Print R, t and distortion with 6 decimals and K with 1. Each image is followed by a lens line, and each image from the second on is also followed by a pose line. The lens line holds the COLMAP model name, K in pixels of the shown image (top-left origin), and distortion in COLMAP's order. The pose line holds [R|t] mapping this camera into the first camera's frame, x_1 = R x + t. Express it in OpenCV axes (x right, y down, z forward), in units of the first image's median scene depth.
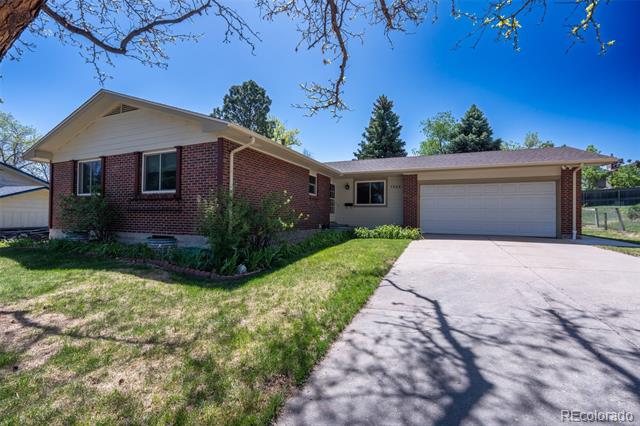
lens RADIAL K [[282.7, 0, 317.0], [0, 282.7, 212.4], [0, 0, 1]] dist [-0.004254, -0.000157]
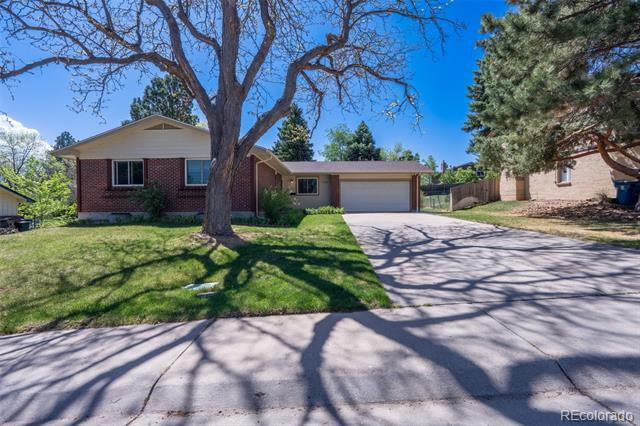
lens RADIAL K [[282.7, 0, 317.8], [0, 282.7, 213.0], [0, 0, 1]] dist [-0.004254, -0.000157]
pose [[0.930729, -0.023699, 0.364940, -0.385670], [0.011286, 0.999284, 0.036111, 0.024149], [-0.365535, -0.029491, 0.930330, -0.499407]]
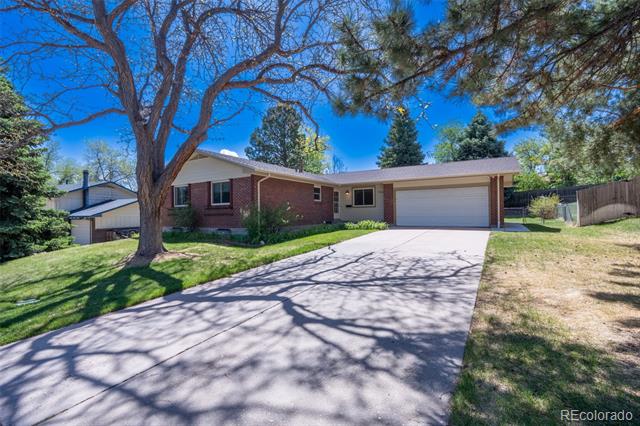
lens RADIAL K [[282.7, 0, 317.8], [0, 282.7, 210.7], [0, 0, 1]] dist [-0.004254, -0.000157]
pose [[0.988311, -0.024910, -0.150404, 0.221241], [0.025072, 0.999685, -0.000819, -0.010739], [0.150377, -0.002962, 0.988624, -0.475564]]
